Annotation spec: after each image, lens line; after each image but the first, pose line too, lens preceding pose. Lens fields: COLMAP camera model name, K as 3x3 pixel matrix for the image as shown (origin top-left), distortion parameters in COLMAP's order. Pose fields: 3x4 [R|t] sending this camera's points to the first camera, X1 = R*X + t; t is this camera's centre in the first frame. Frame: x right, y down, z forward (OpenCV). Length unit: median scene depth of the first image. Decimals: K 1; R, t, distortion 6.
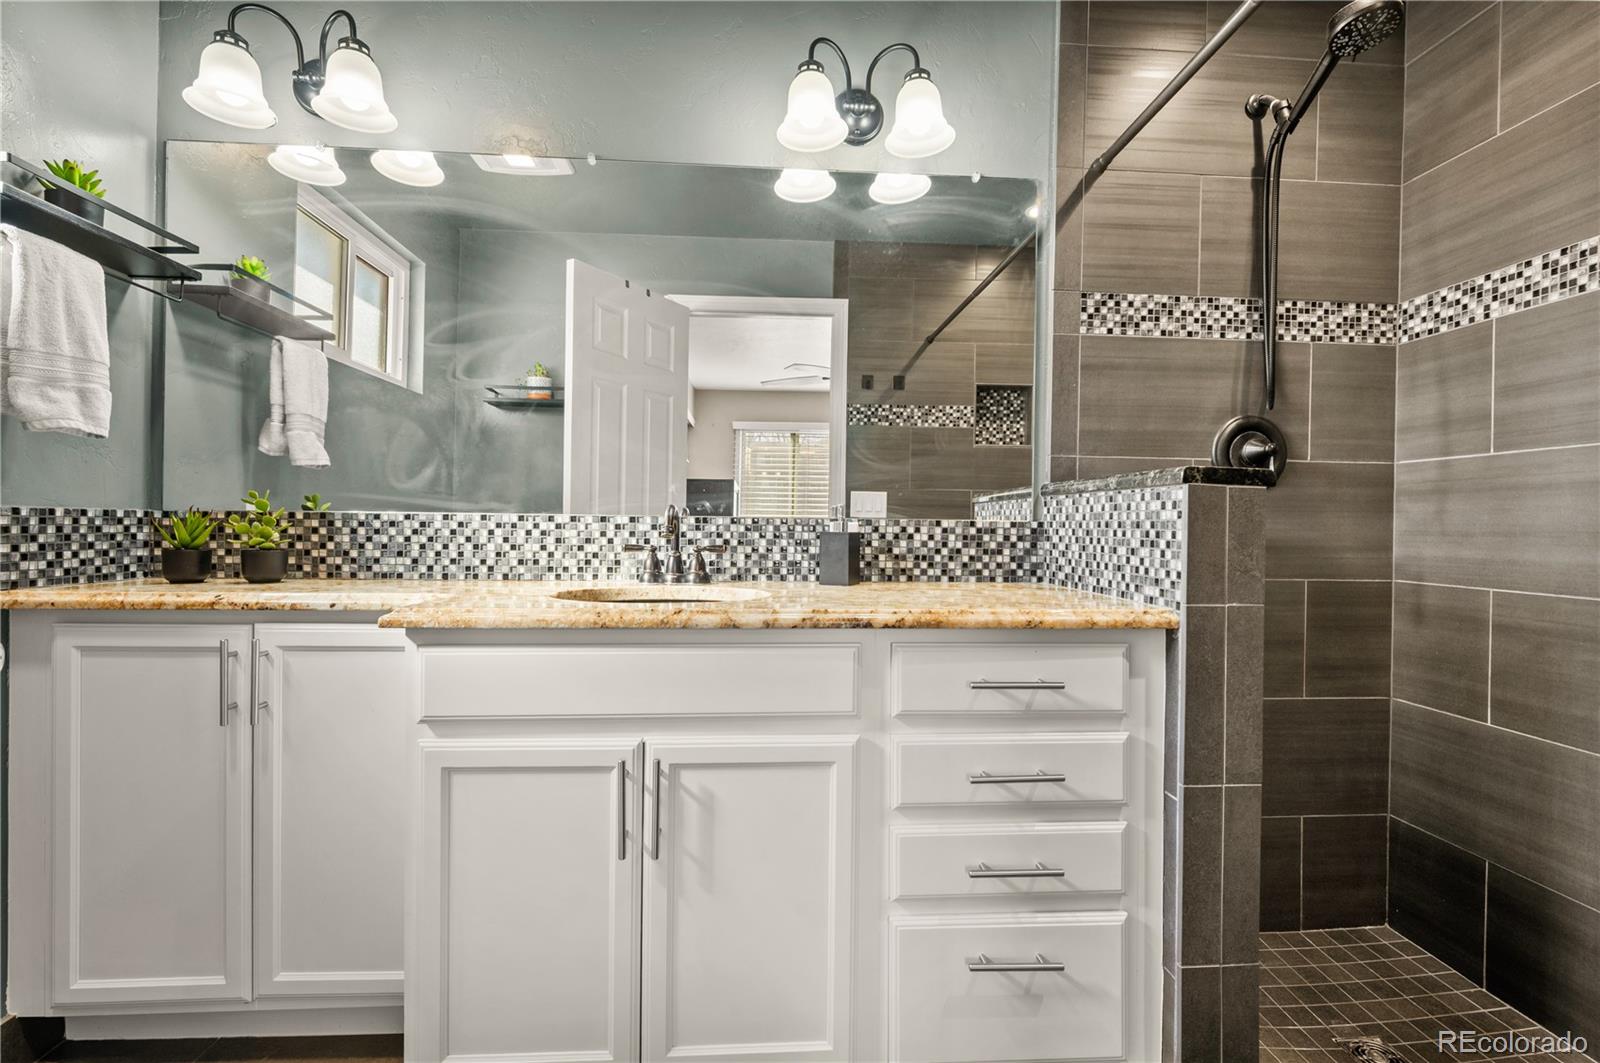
lens RADIAL K [[723.0, 0, 805.5], [0, 723.0, 523.9], [0, 0, 1]] dist [-0.002455, 0.001163]
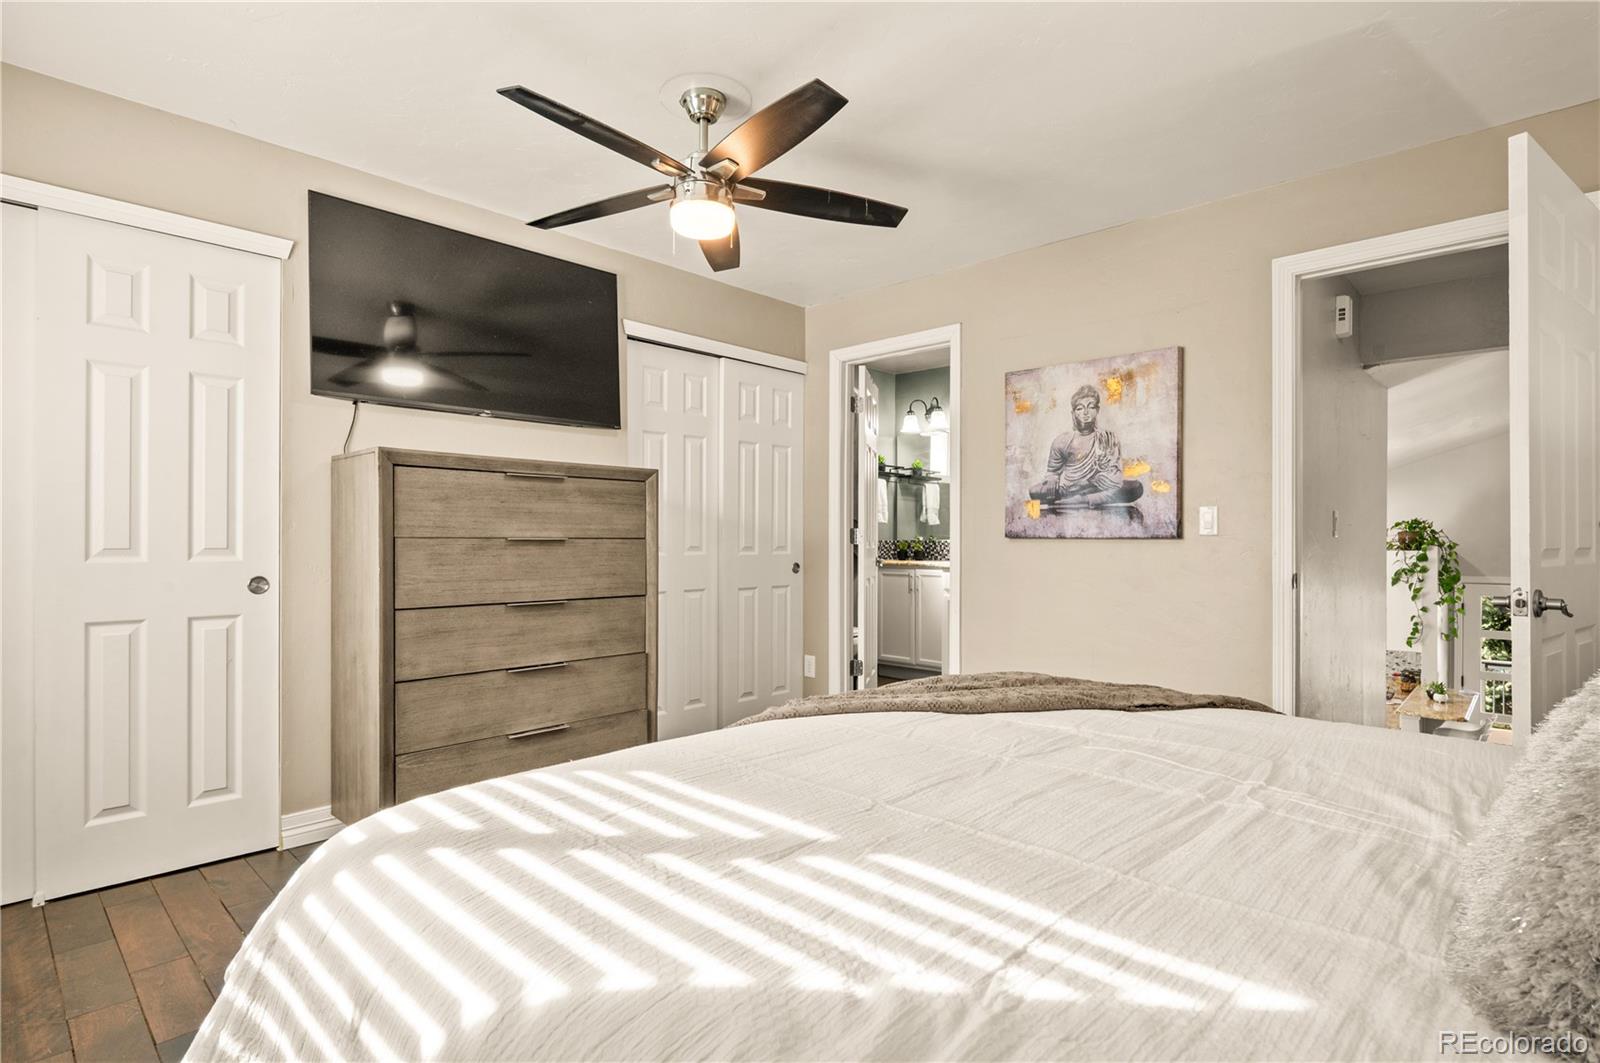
lens RADIAL K [[809.0, 0, 799.3], [0, 809.0, 538.1], [0, 0, 1]] dist [-0.001832, -0.000238]
pose [[0.669599, -0.013838, -0.742594, 1.850774], [0.008336, 0.999903, -0.011116, 0.009515], [0.742676, 0.001254, 0.669650, -2.147190]]
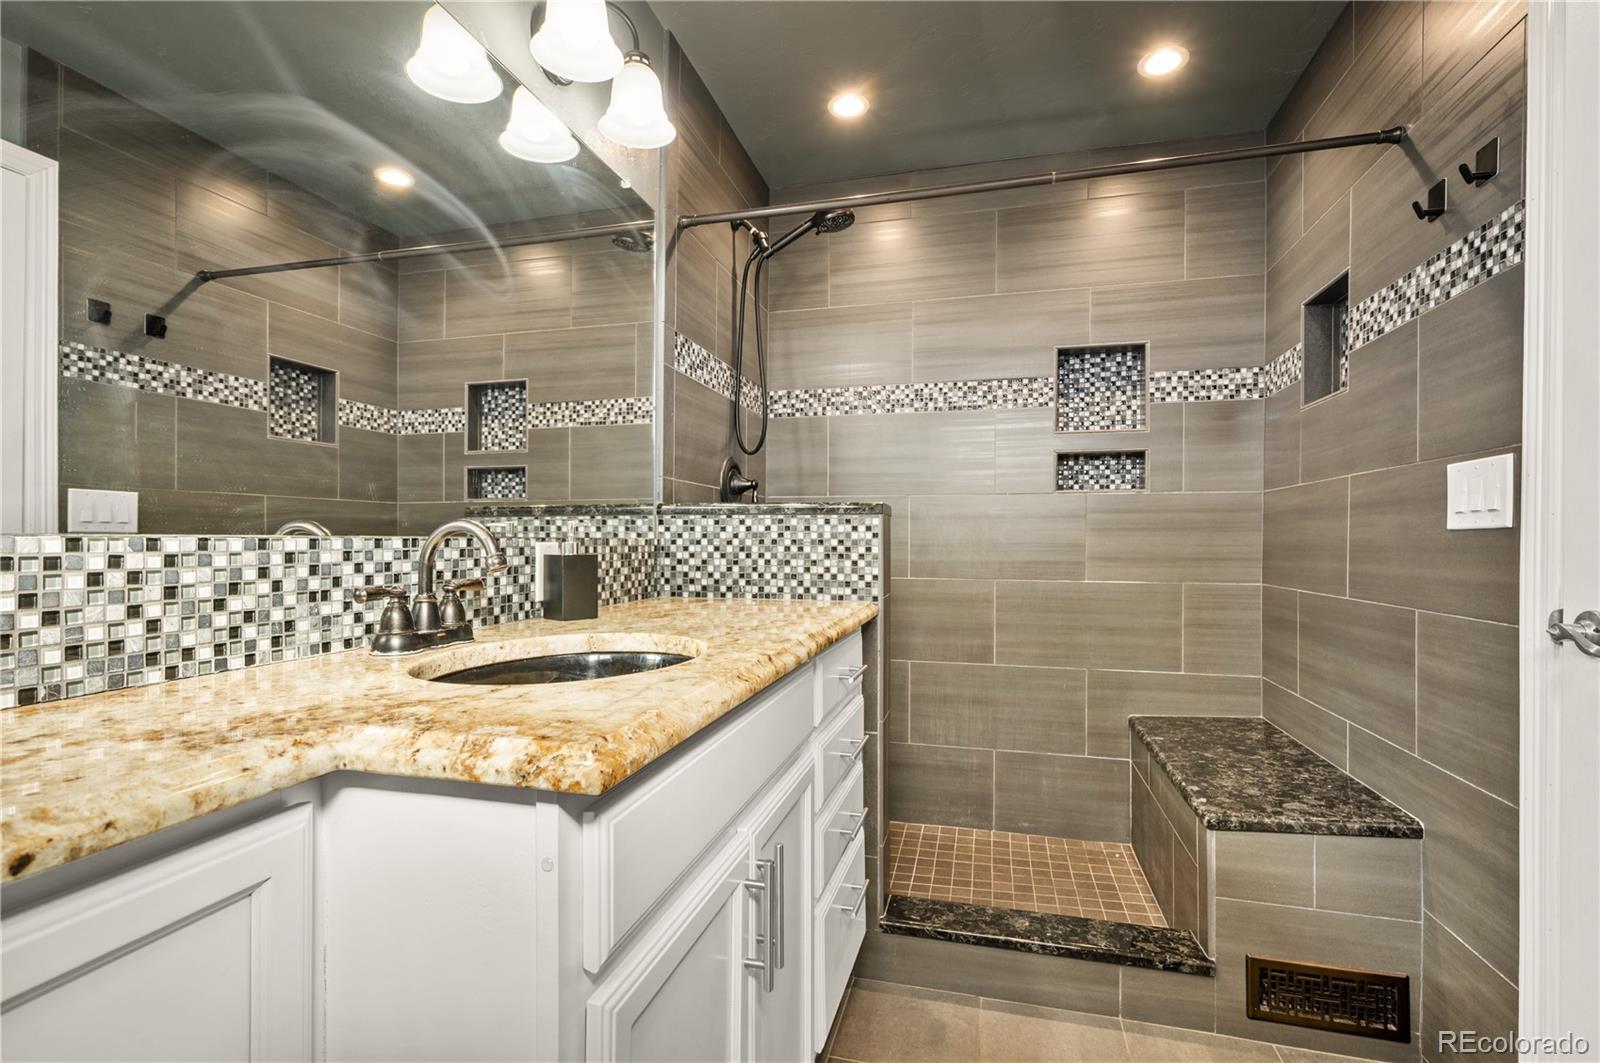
lens RADIAL K [[723.0, 0, 804.3], [0, 723.0, 539.2], [0, 0, 1]] dist [-0.002455, 0.001163]
pose [[0.330782, -0.009933, 0.943655, -0.632857], [0.001881, 0.999950, 0.009866, -0.013743], [-0.943705, -0.001488, 0.330784, 0.475027]]
